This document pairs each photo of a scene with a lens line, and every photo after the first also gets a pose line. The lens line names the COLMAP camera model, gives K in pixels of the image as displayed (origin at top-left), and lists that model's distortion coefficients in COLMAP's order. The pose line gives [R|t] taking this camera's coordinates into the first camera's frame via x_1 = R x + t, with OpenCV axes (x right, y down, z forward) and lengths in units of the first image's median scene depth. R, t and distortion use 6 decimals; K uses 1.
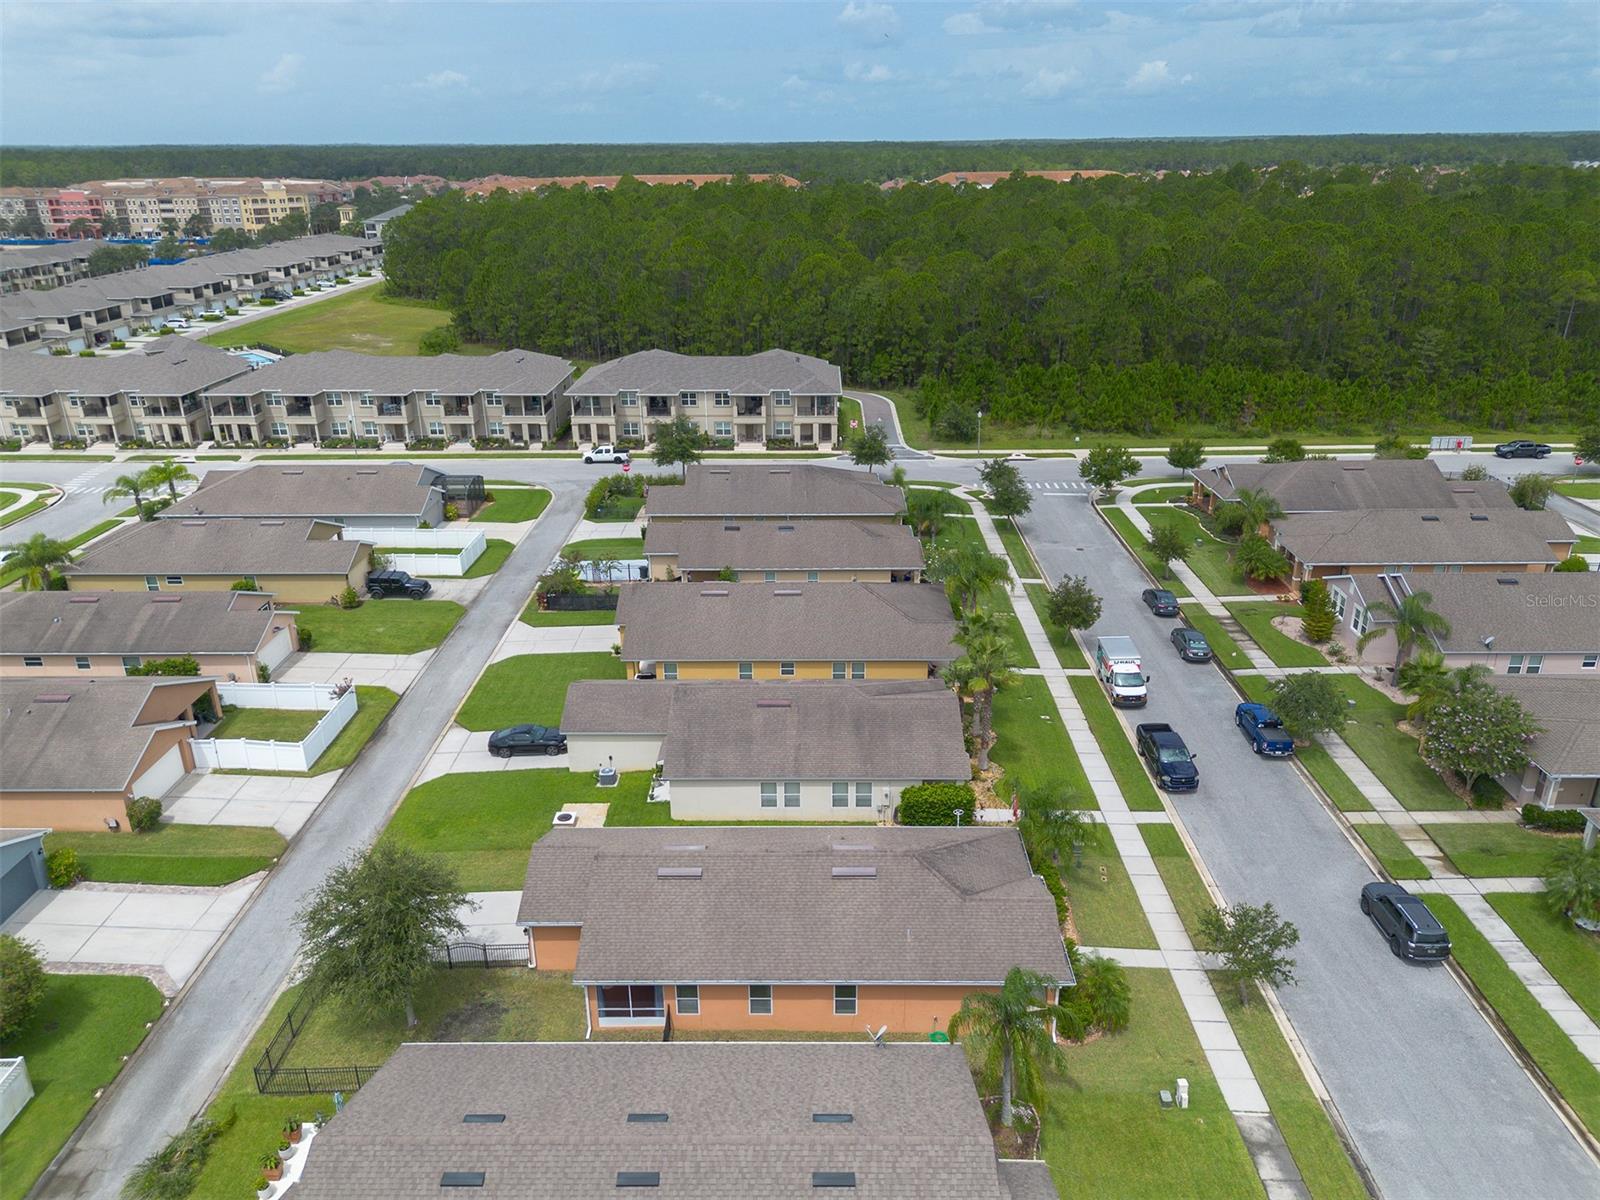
lens RADIAL K [[1131.0, 0, 799.4], [0, 1131.0, 598.9], [0, 0, 1]] dist [0.044749, -0.033511]
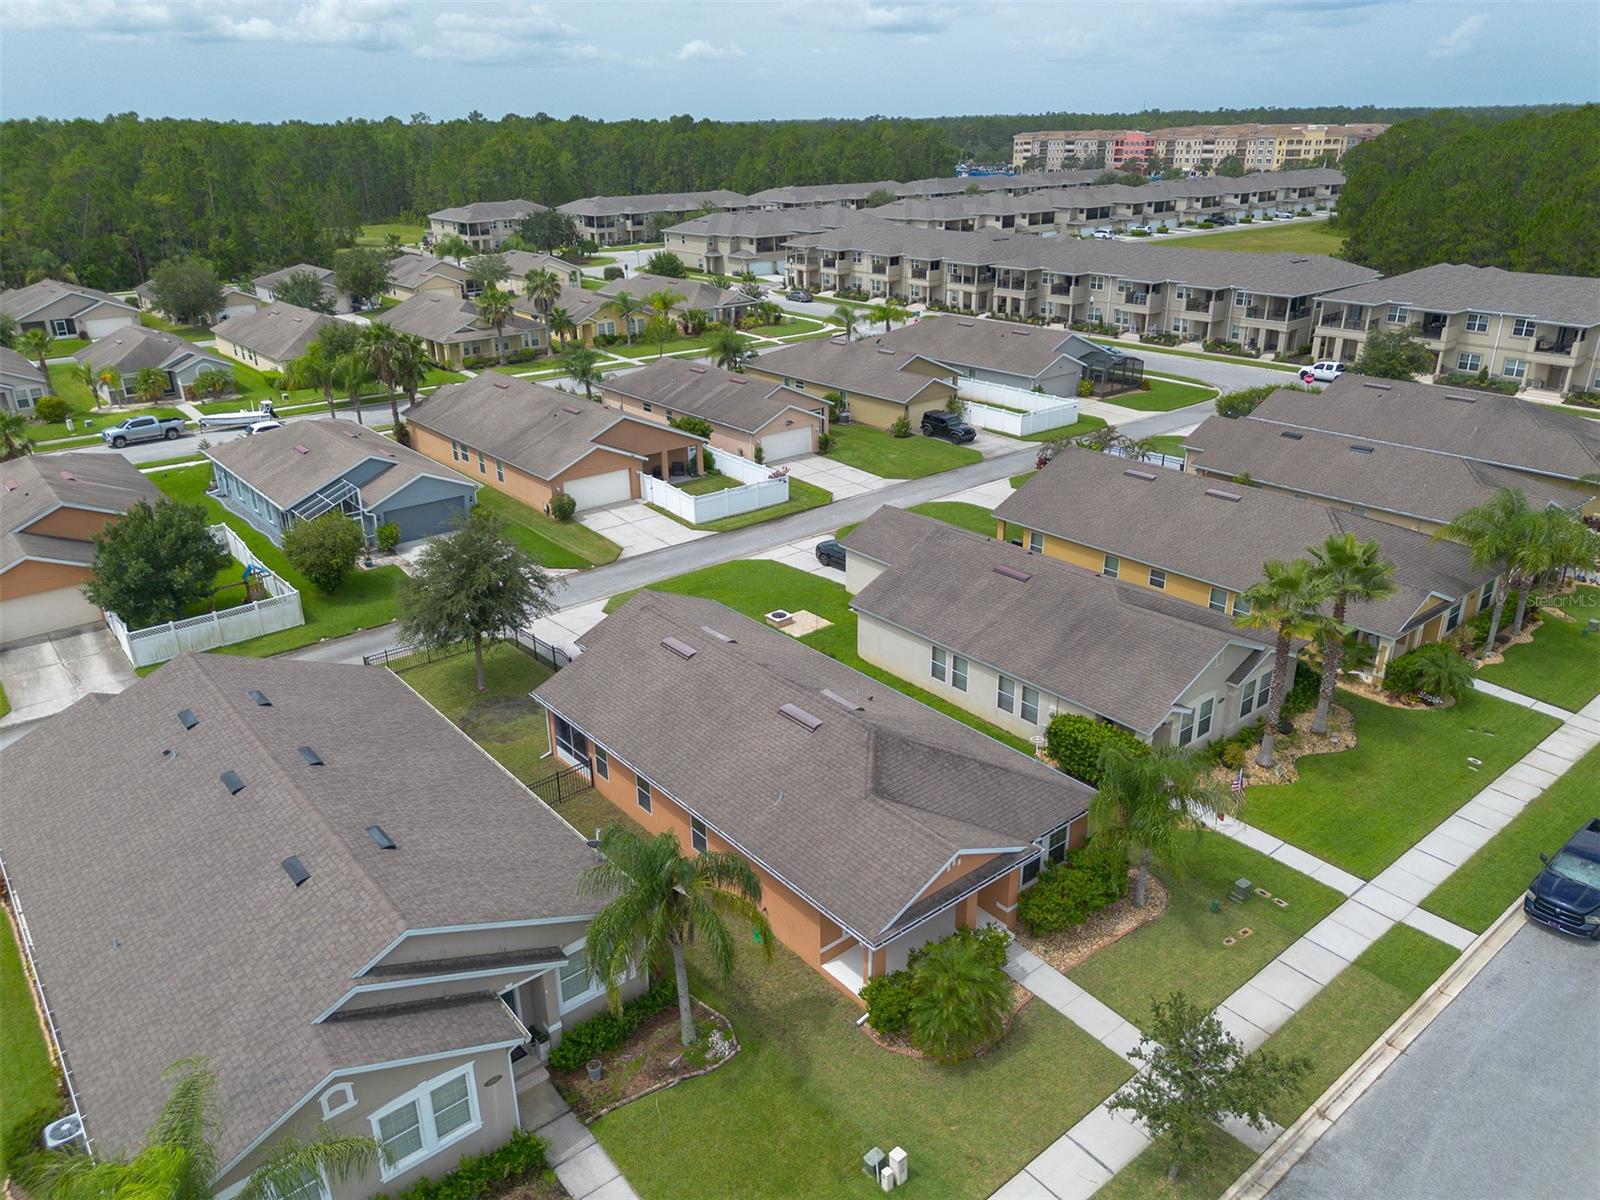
lens RADIAL K [[1131.0, 0, 796.6], [0, 1131.0, 602.0], [0, 0, 1]] dist [0.044749, -0.033511]
pose [[0.647802, 0.296031, -0.701938, 0.246270], [-0.276734, 0.949910, 0.145217, 0.021233], [0.709768, 0.100178, 0.697276, 0.185171]]
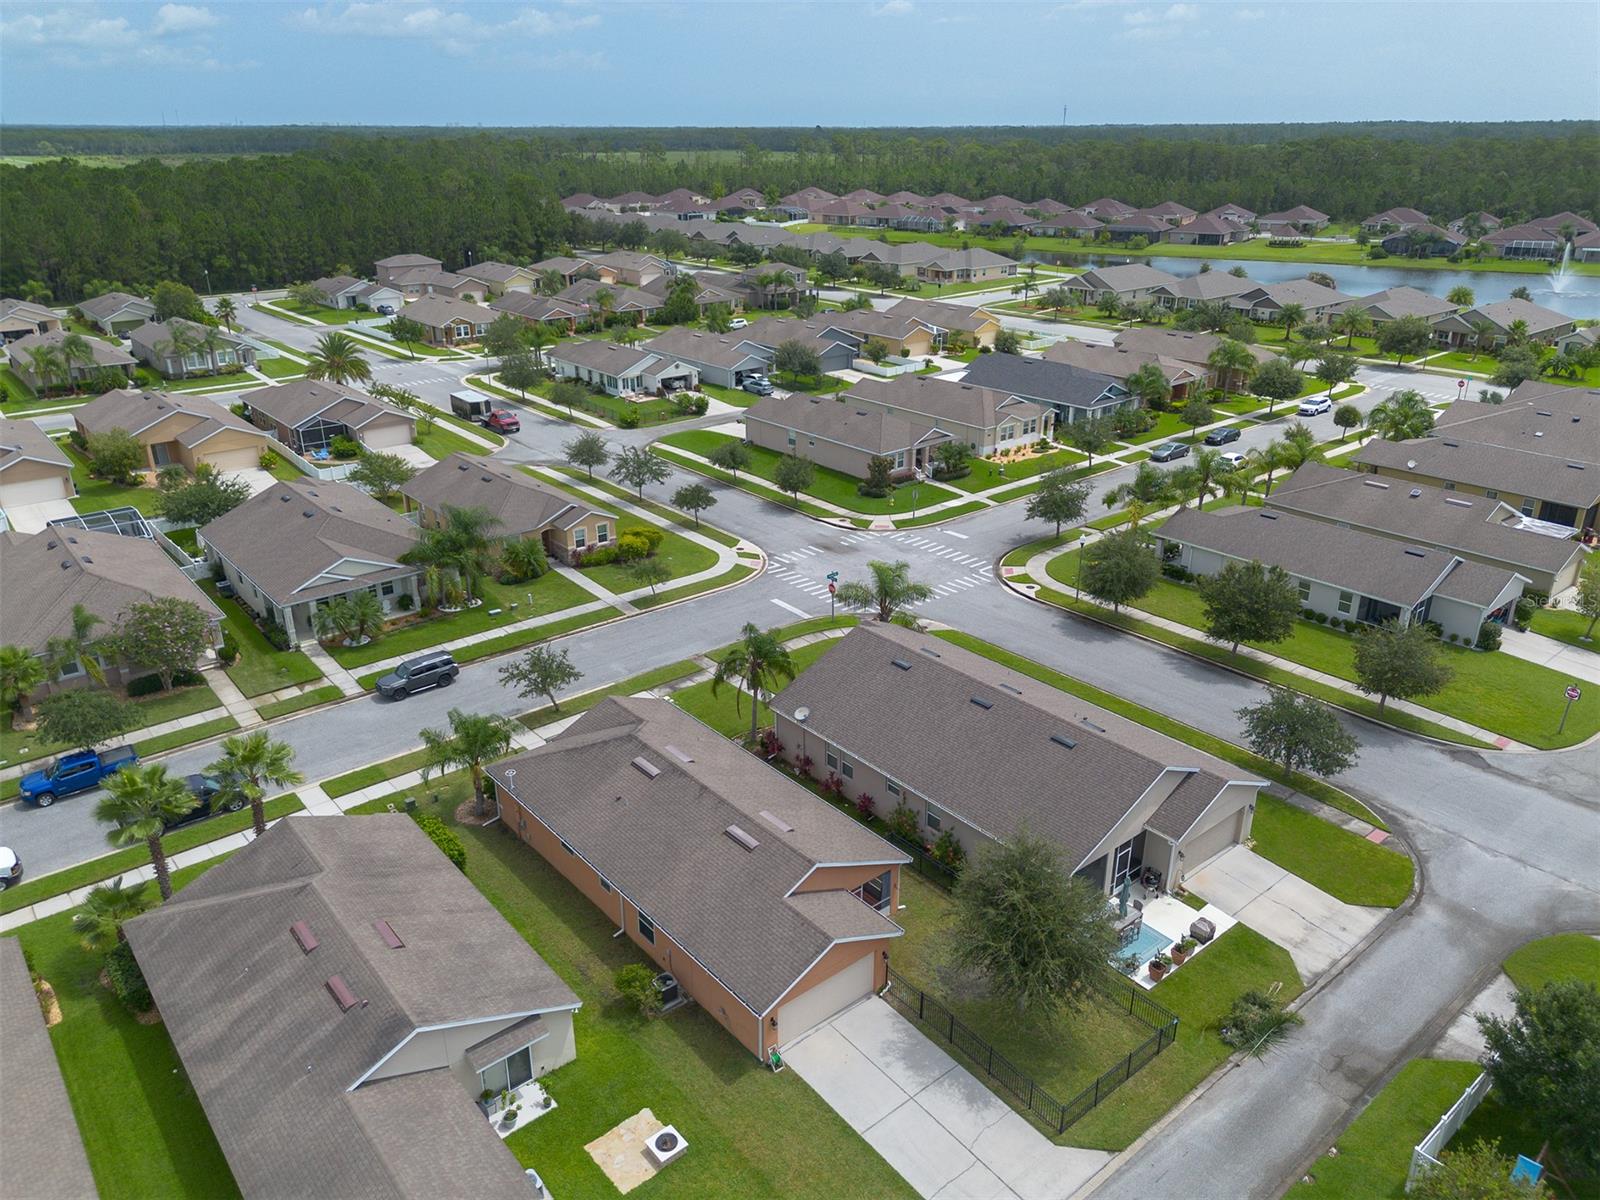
lens RADIAL K [[1131.0, 0, 799.2], [0, 1131.0, 611.3], [0, 0, 1]] dist [0.044749, -0.033511]
pose [[-0.653608, -0.286099, 0.700674, -0.328397], [0.289165, 0.761157, 0.580537, -0.204414], [-0.699414, 0.582054, -0.414769, 0.550679]]
